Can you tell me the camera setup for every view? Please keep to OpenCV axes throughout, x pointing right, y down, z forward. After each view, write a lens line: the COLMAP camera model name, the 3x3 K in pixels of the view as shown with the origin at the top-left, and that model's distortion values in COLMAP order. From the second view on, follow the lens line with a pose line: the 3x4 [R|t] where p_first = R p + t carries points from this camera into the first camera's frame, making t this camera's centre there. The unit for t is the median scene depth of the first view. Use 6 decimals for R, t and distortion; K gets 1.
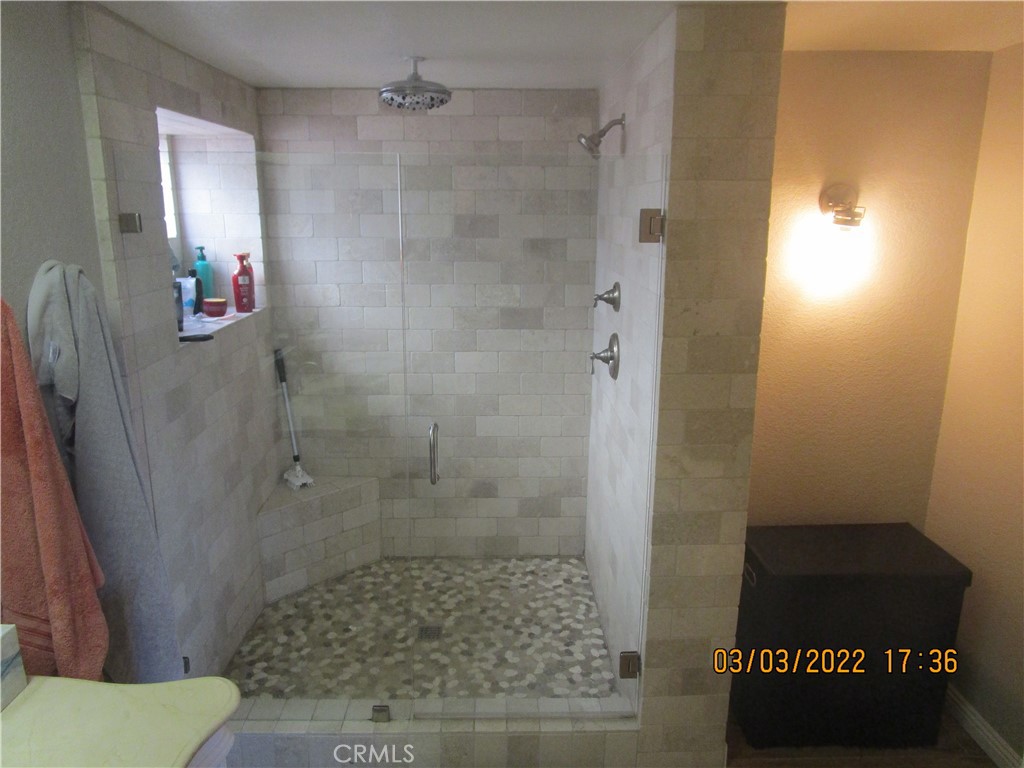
lens RADIAL K [[739.8, 0, 512.0], [0, 739.8, 384.0], [0, 0, 1]] dist [-0.013686, -0.000480]
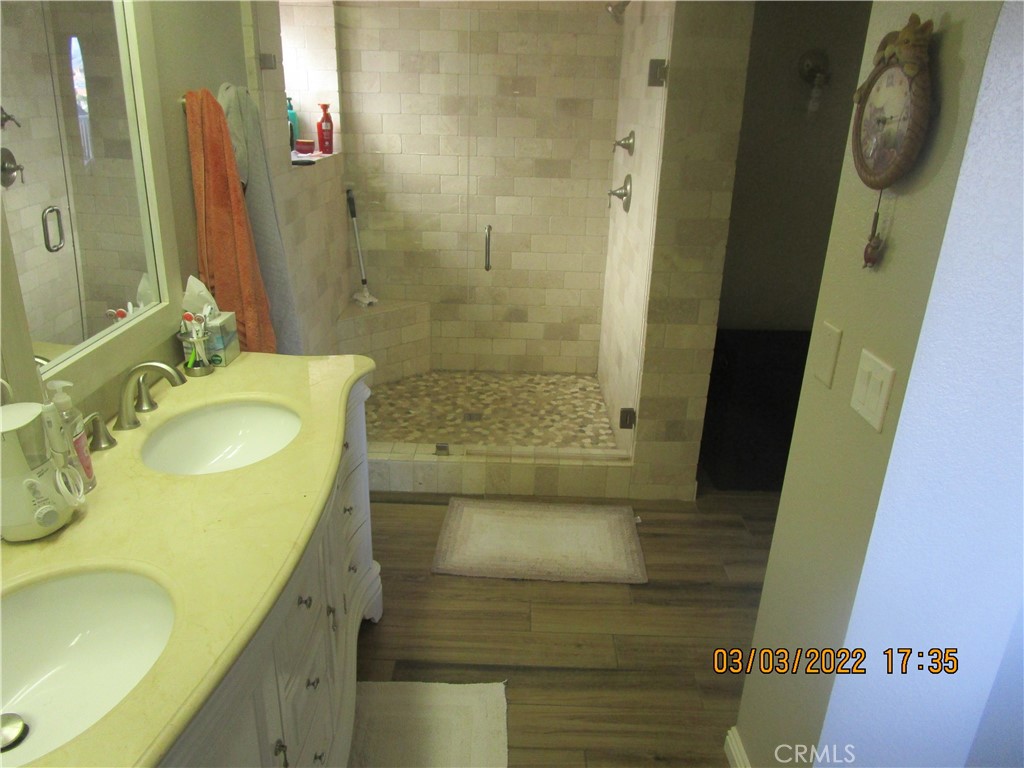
lens RADIAL K [[746.4, 0, 512.0], [0, 746.4, 384.0], [0, 0, 1]] dist [-0.001543, -0.001653]
pose [[0.999340, 0.029154, -0.021680, -0.016840], [-0.026160, 0.991500, 0.127450, 0.110216], [0.025212, -0.126799, 0.991608, -0.253354]]
